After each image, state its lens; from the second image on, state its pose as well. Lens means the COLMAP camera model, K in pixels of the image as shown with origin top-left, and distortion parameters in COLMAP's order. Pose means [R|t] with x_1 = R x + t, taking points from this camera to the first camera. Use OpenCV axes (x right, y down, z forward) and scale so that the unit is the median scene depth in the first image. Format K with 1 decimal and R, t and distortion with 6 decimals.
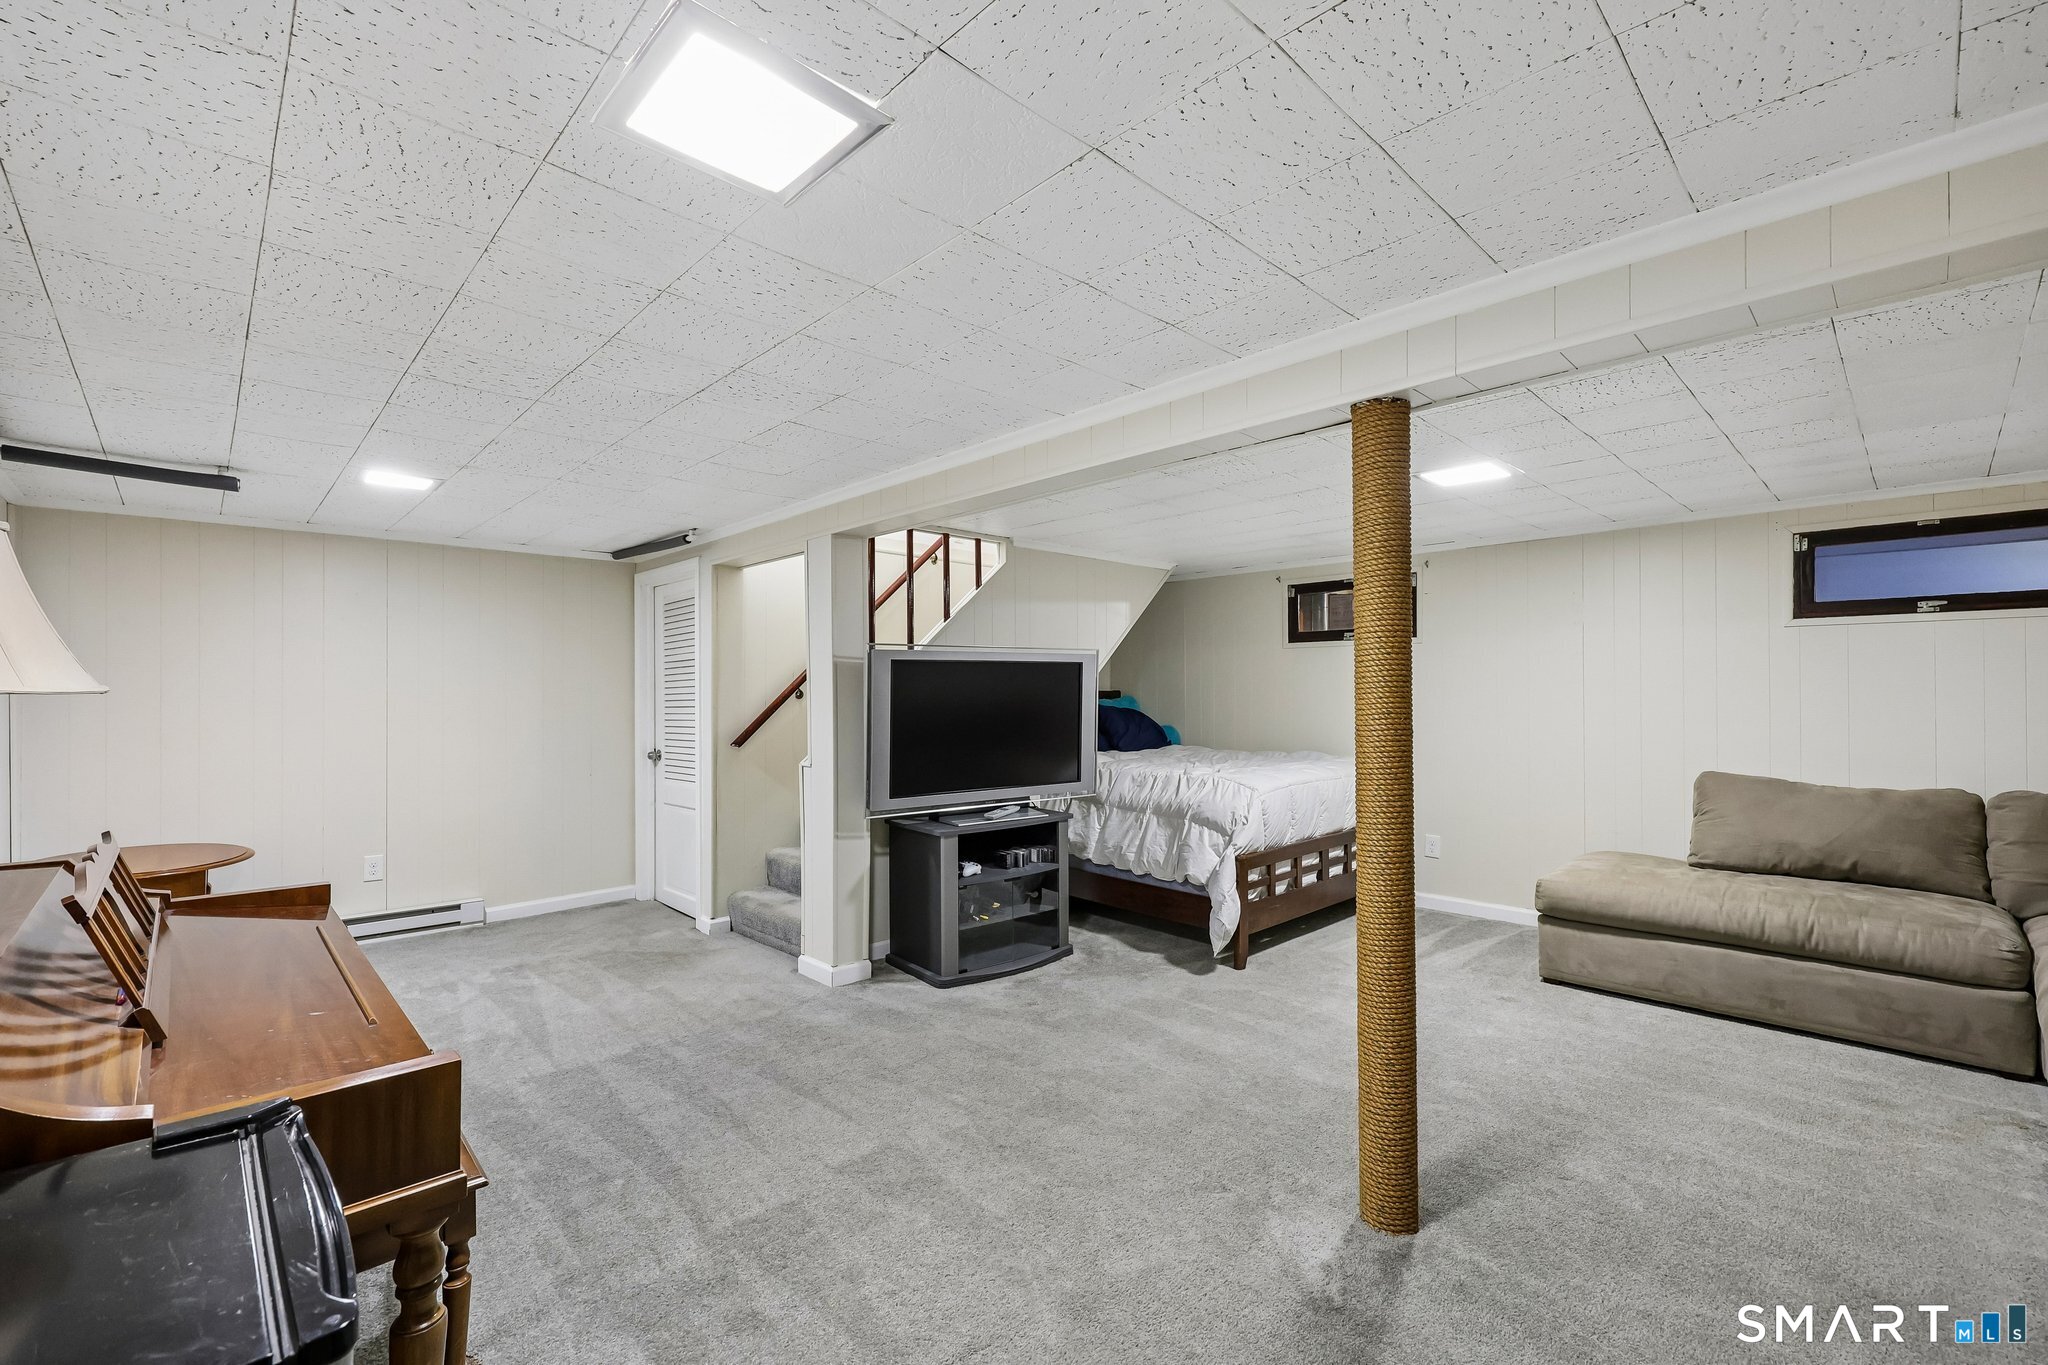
lens RADIAL K [[863.0, 0, 1024.0], [0, 863.0, 682.5], [0, 0, 1]] dist [-0.001338, 0.000336]
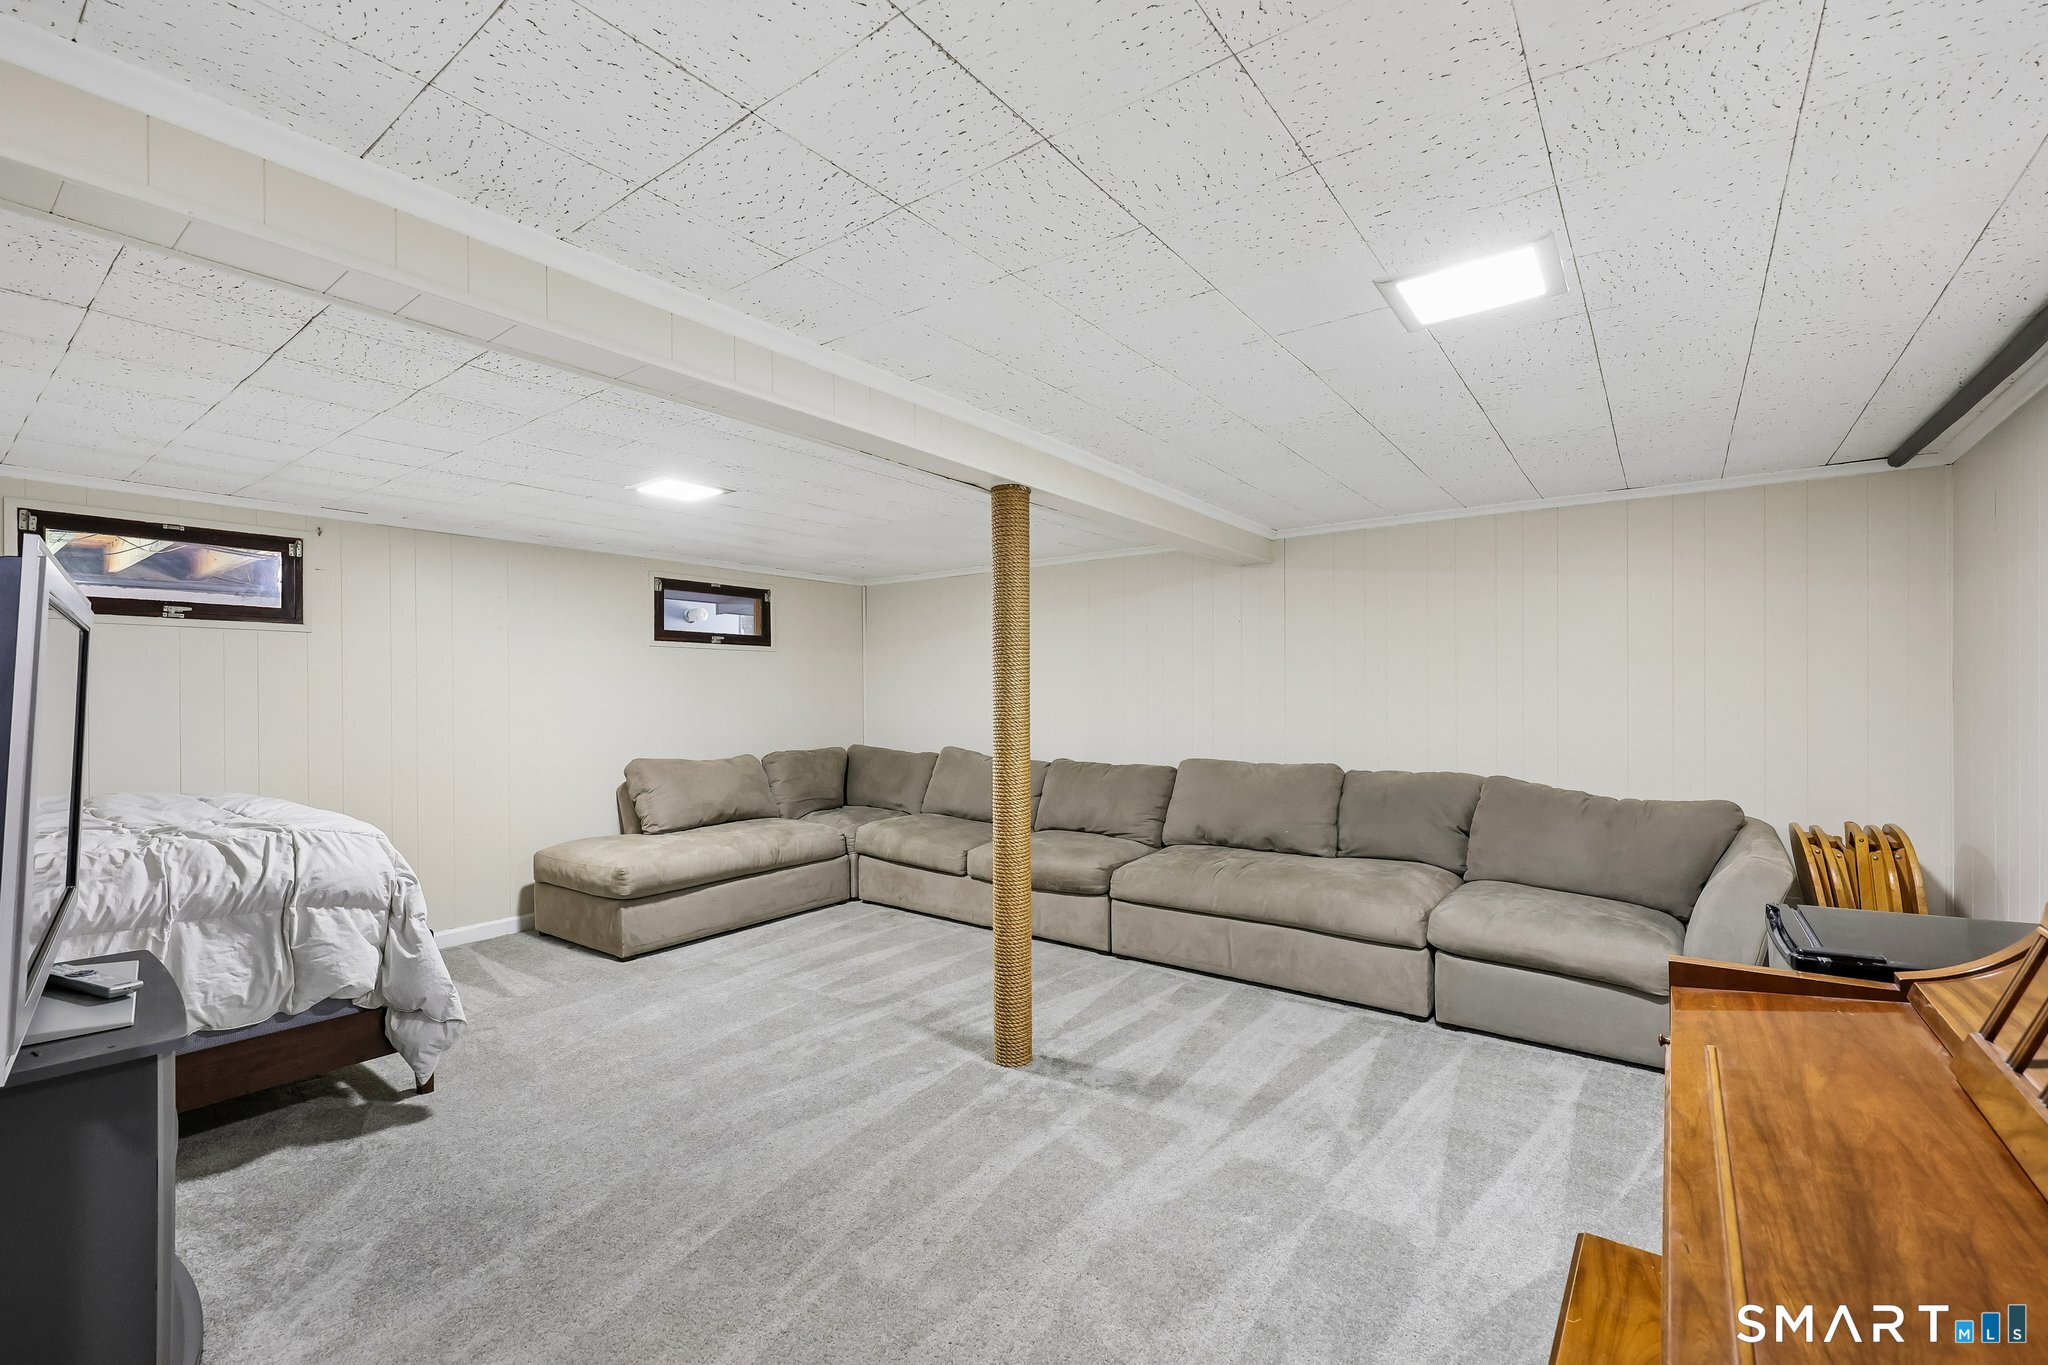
lens RADIAL K [[869.8, 0, 1028.0], [0, 869.8, 707.9], [0, 0, 1]] dist [0.041461, 0.000148]
pose [[-0.156601, -0.011981, 0.987589, -0.543793], [-0.010110, 0.999893, 0.010528, 0.010573], [-0.987610, -0.008336, -0.156705, 0.647234]]
